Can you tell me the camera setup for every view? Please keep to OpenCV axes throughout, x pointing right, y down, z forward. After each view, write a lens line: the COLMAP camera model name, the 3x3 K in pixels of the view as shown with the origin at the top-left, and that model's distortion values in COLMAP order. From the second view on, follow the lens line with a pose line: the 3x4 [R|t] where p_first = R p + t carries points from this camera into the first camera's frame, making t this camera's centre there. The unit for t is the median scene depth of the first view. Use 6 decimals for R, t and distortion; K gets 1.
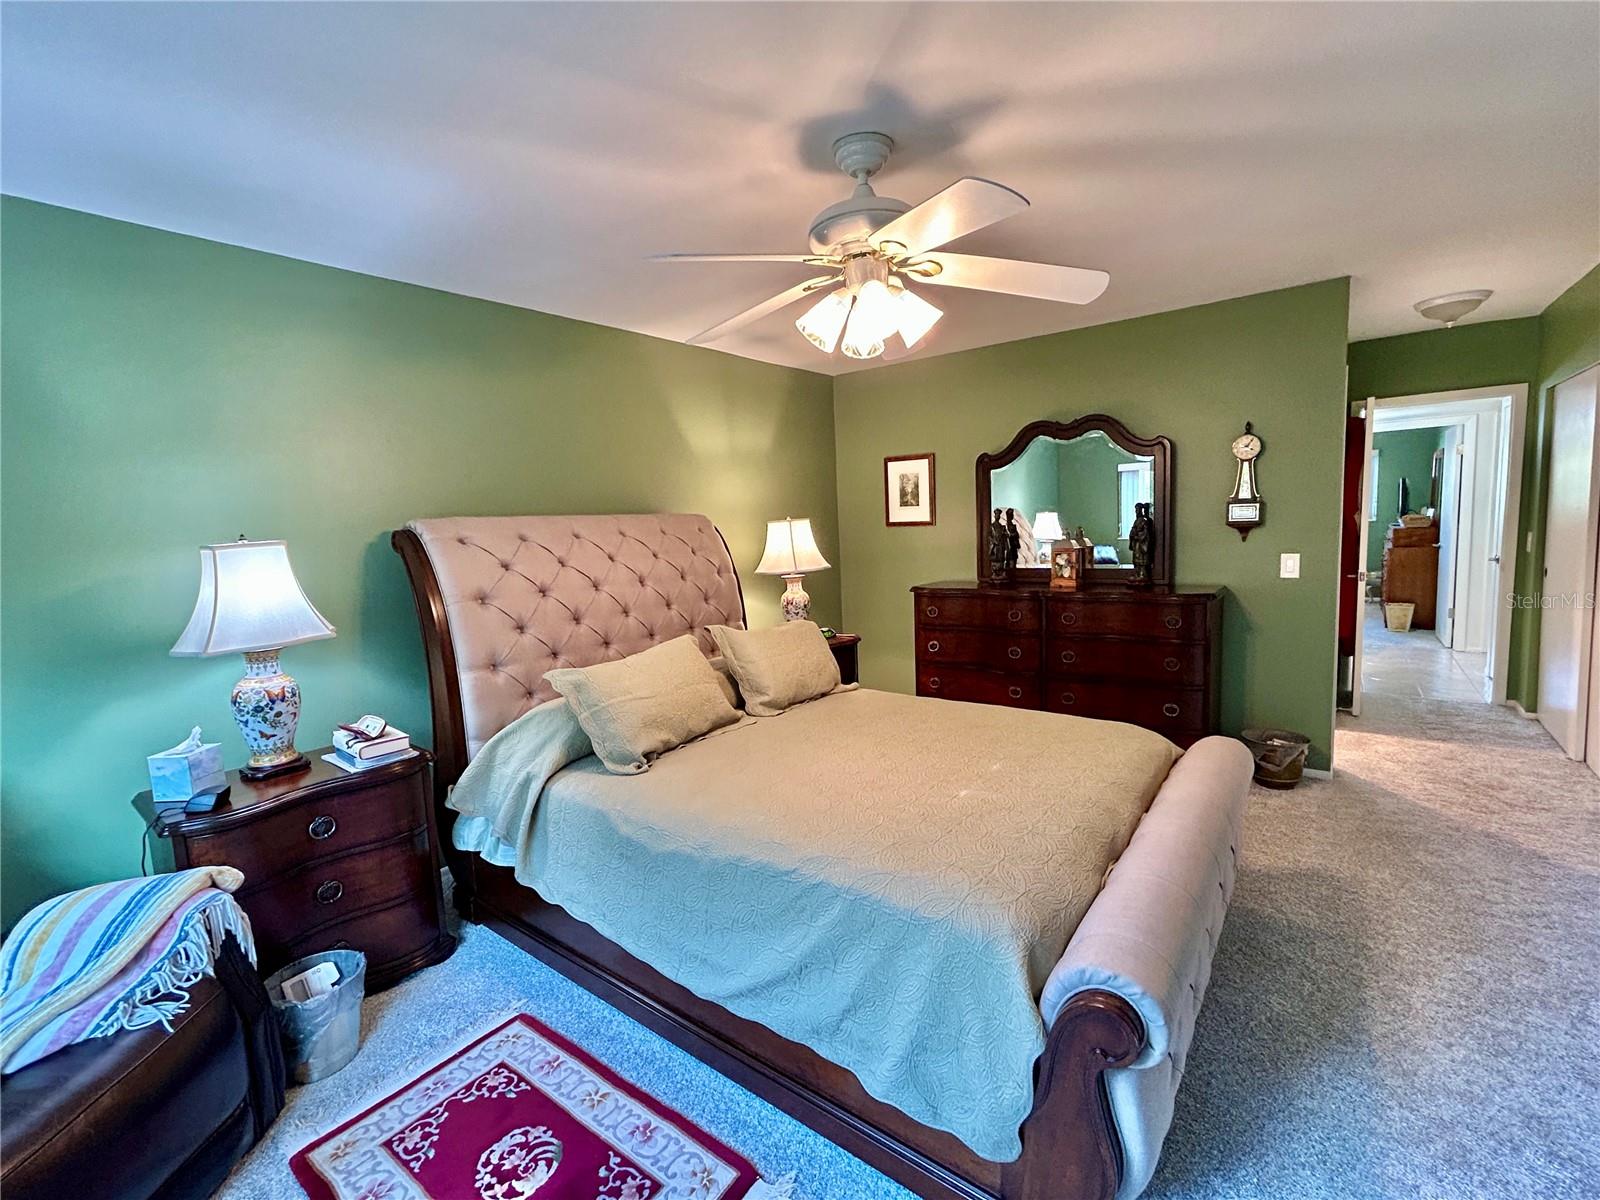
lens RADIAL K [[708.9, 0, 803.3], [0, 708.9, 590.6], [0, 0, 1]] dist [0.000251, 0.000591]
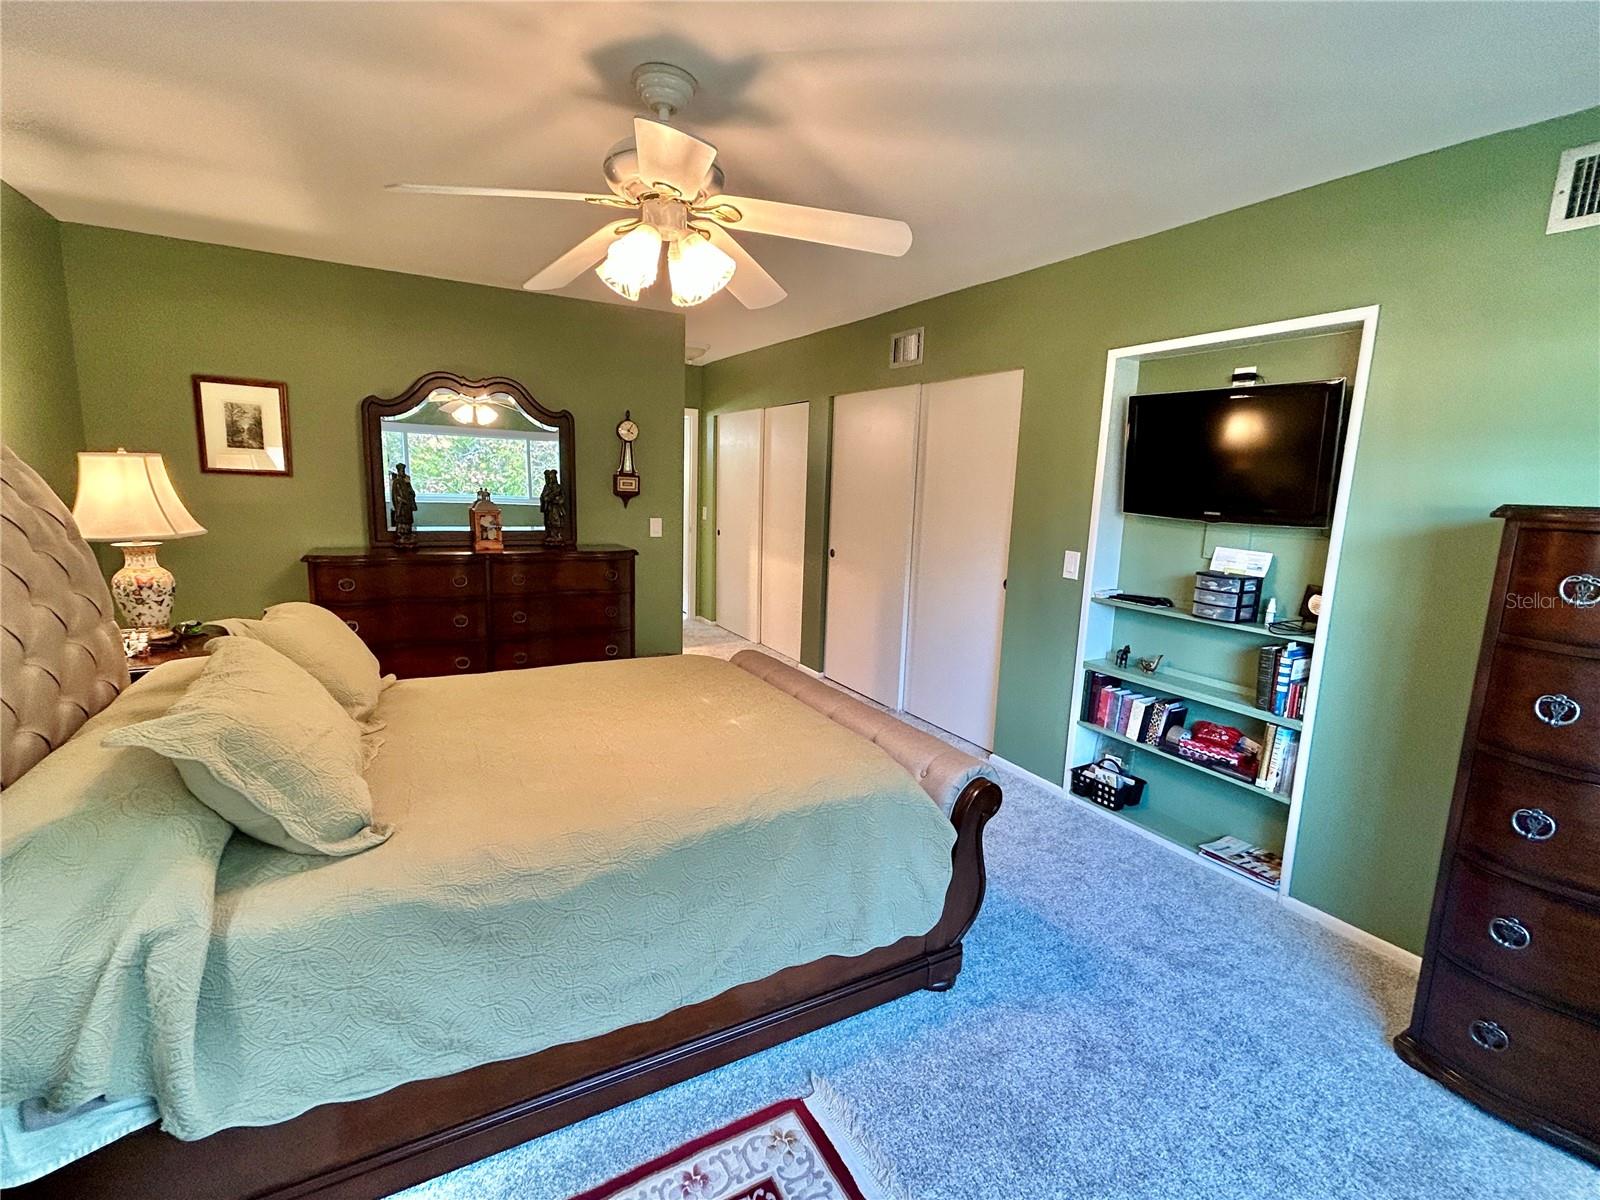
lens RADIAL K [[708.9, 0, 787.9], [0, 708.9, 588.2], [0, 0, 1]] dist [0.000251, 0.000591]
pose [[0.401311, -0.076765, 0.912719, -0.373055], [0.040209, 0.996998, 0.066173, 0.000338], [-0.915059, 0.010144, 0.403193, 0.225064]]
